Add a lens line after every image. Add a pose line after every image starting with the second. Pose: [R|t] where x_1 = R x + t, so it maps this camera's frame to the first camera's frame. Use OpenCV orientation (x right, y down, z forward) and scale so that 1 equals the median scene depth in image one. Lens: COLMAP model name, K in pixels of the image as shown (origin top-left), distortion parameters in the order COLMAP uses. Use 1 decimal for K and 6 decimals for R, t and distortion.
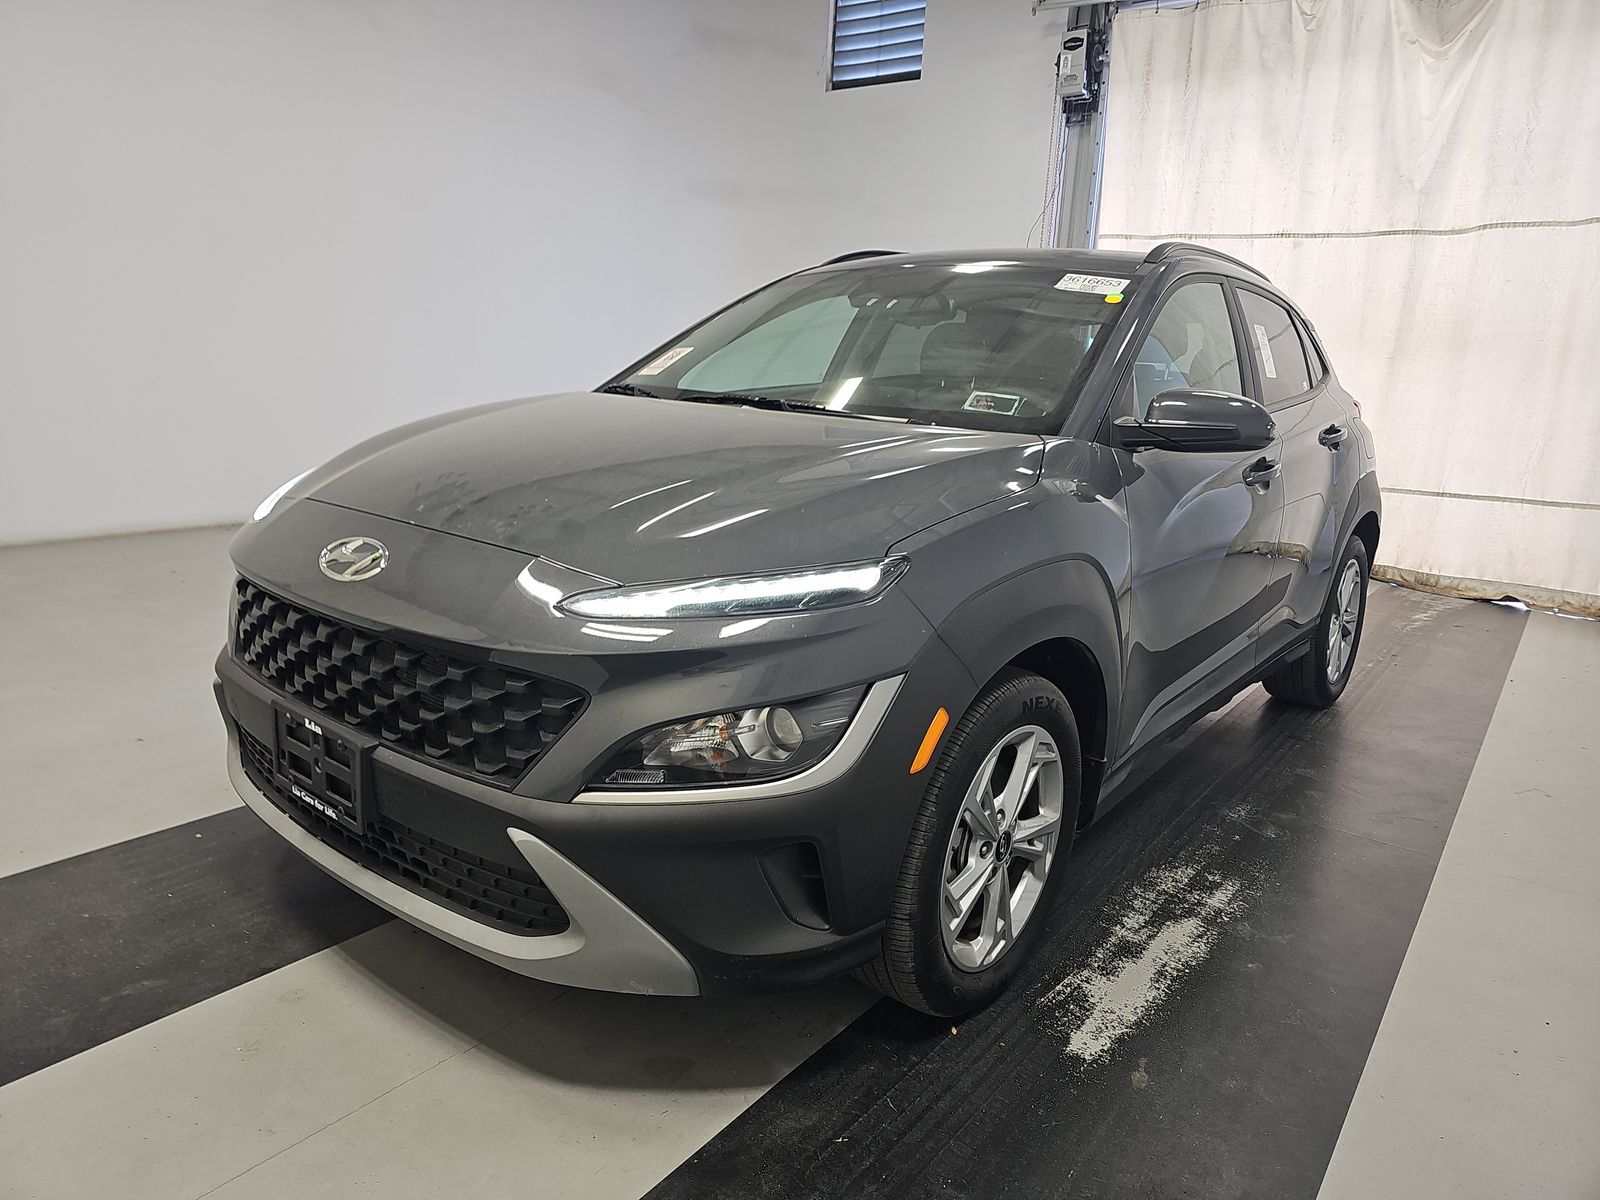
lens RADIAL K [[1094.6, 0, 800.0], [0, 1094.6, 600.0], [0, 0, 1]] dist [0.001642, 0.003624]
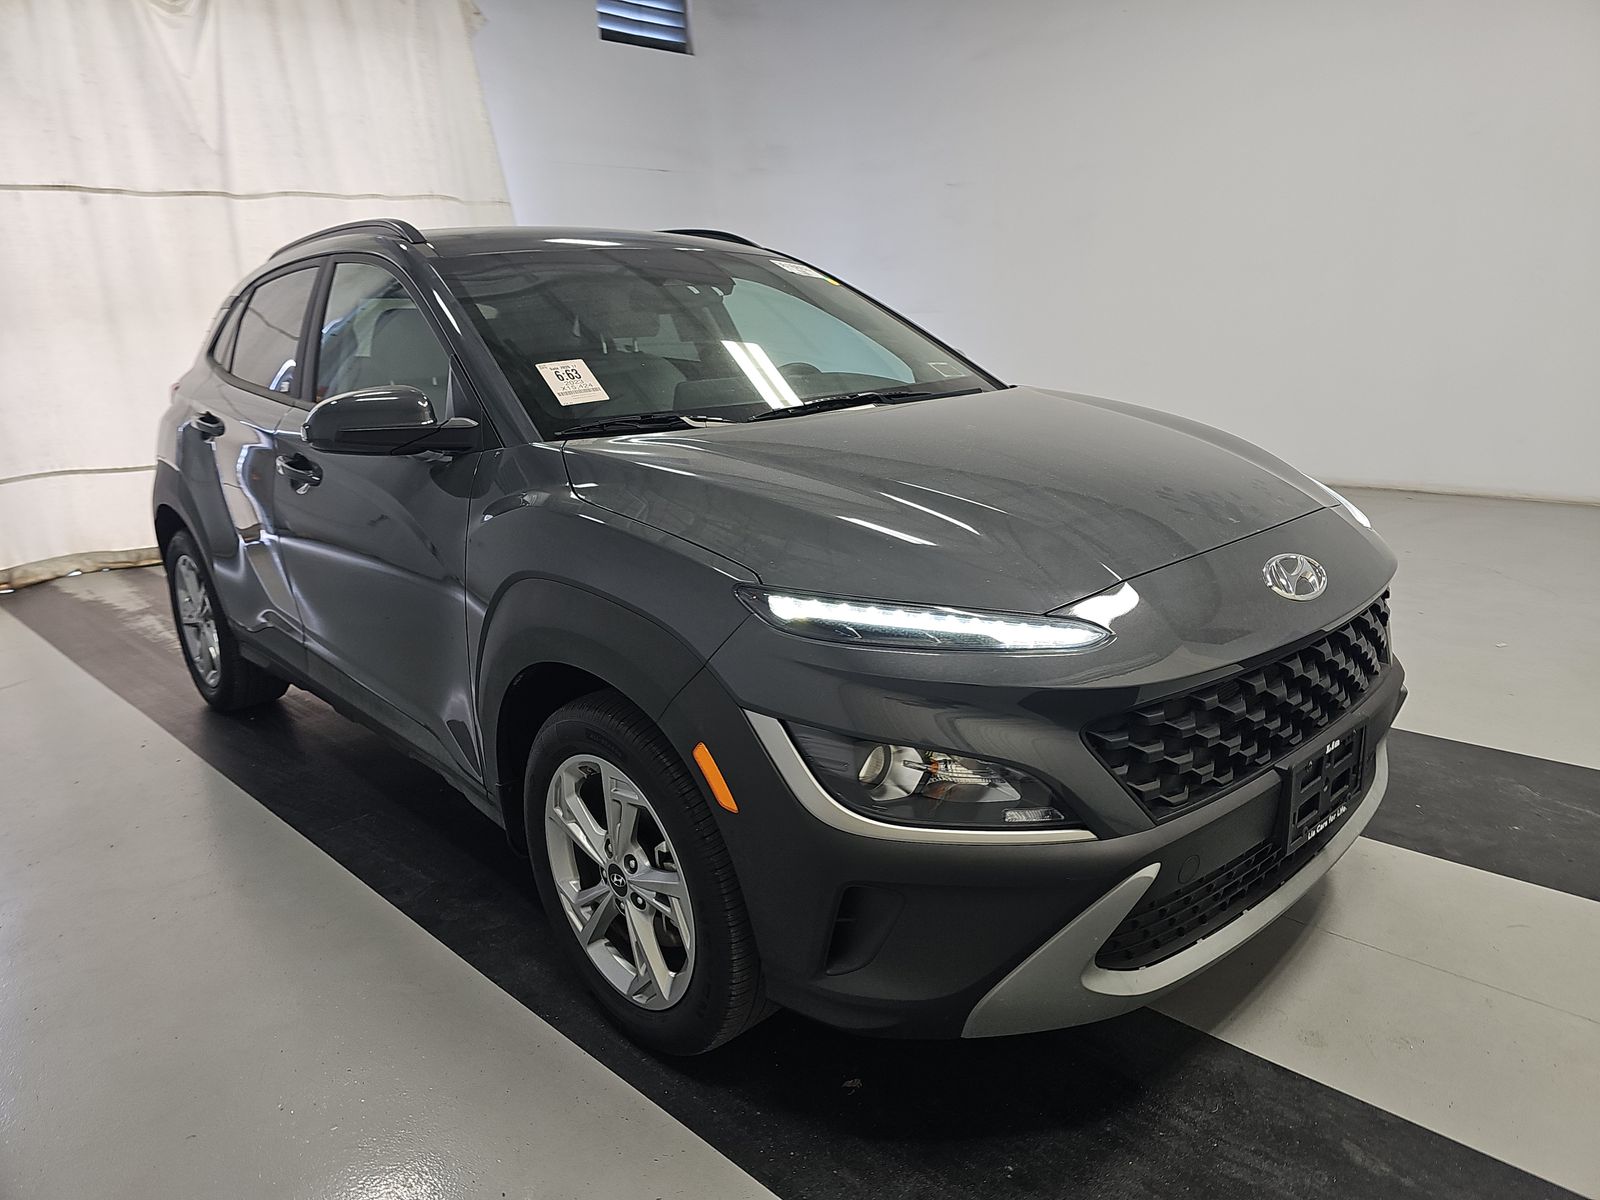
lens RADIAL K [[1070.1, 0, 801.7], [0, 1070.1, 606.6], [0, 0, 1]] dist [0.076386, -0.066955]
pose [[0.092066, -0.318944, 0.943291, -0.457009], [0.267365, 0.920446, 0.285124, -0.134226], [-0.959187, 0.225953, 0.170016, 0.415590]]
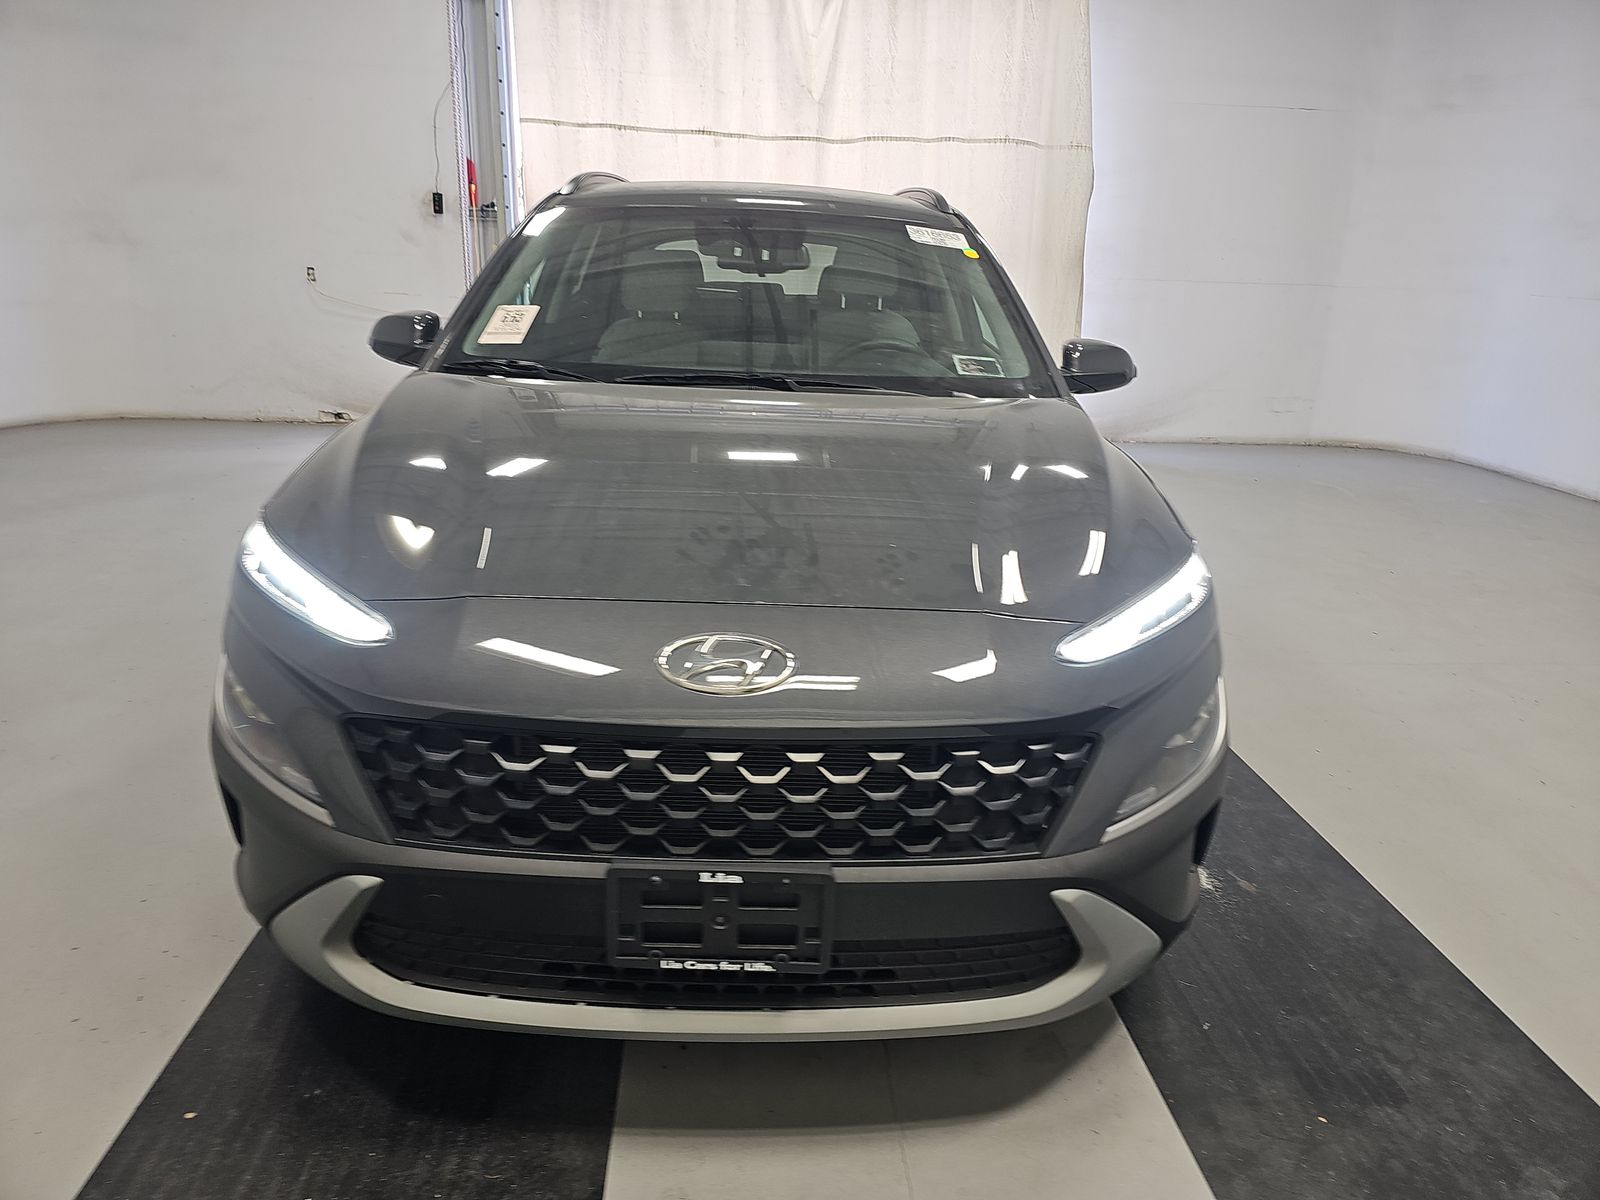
lens RADIAL K [[1062.9, 0, 793.5], [0, 1062.9, 592.4], [0, 0, 1]] dist [0.076102, -0.054776]
pose [[0.745867, -0.225507, 0.626760, -0.289047], [0.143926, 0.973282, 0.178908, -0.075494], [-0.650359, -0.043234, 0.758395, 0.128702]]
